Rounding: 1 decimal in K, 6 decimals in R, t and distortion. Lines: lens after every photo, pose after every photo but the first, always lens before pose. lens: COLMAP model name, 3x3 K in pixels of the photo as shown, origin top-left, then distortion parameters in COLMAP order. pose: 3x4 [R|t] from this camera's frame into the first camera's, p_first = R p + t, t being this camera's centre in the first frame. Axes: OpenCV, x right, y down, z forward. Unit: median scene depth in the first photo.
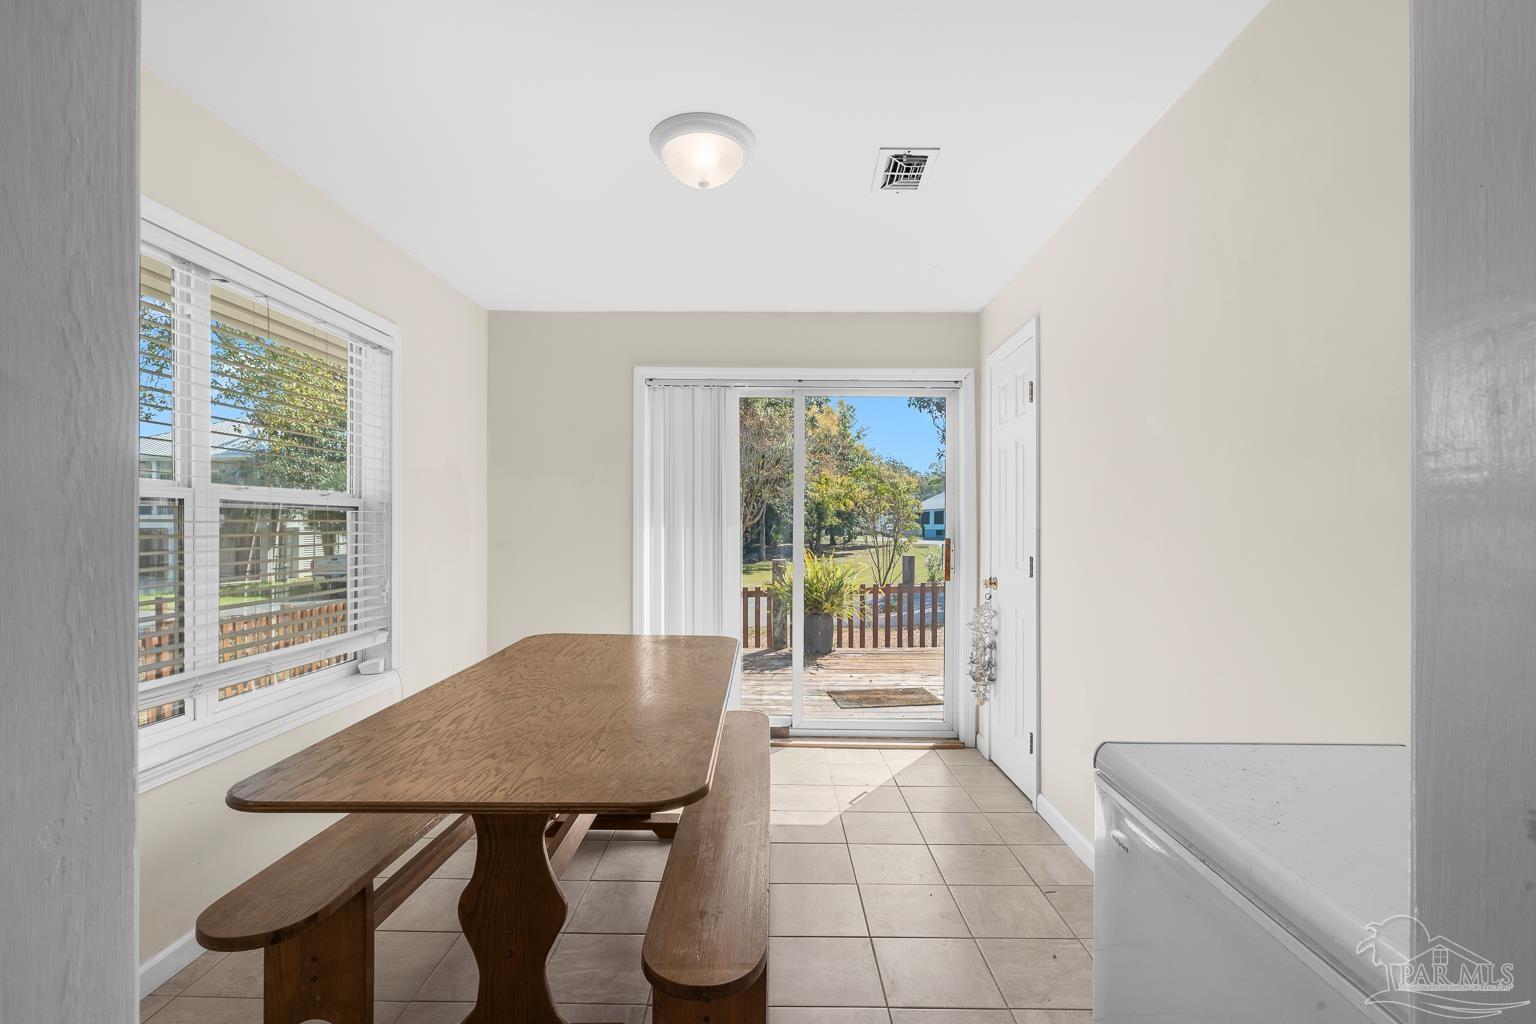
lens RADIAL K [[695.2, 0, 770.4], [0, 695.2, 517.1], [0, 0, 1]] dist [-0.004895, 0.001653]
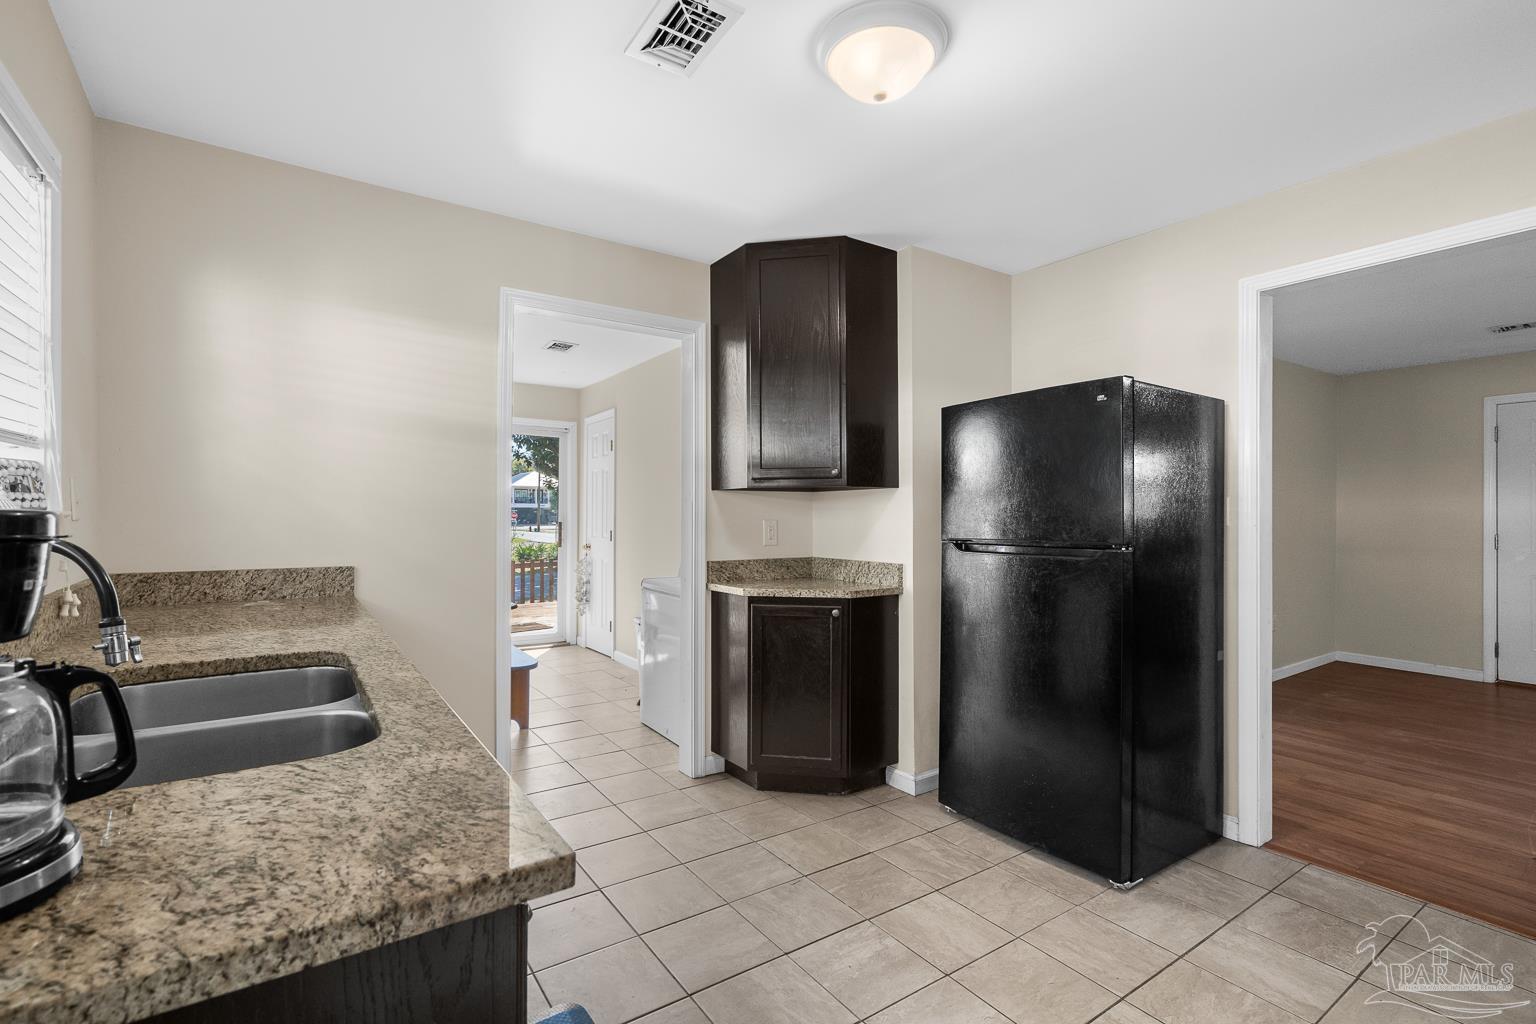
lens RADIAL K [[695.2, 0, 764.2], [0, 695.2, 514.2], [0, 0, 1]] dist [-0.004895, 0.001653]
pose [[0.815353, 0.003409, 0.578954, -0.335233], [-0.005072, 0.999986, 0.001254, 0.007420], [-0.578942, -0.003959, 0.815359, -0.694339]]
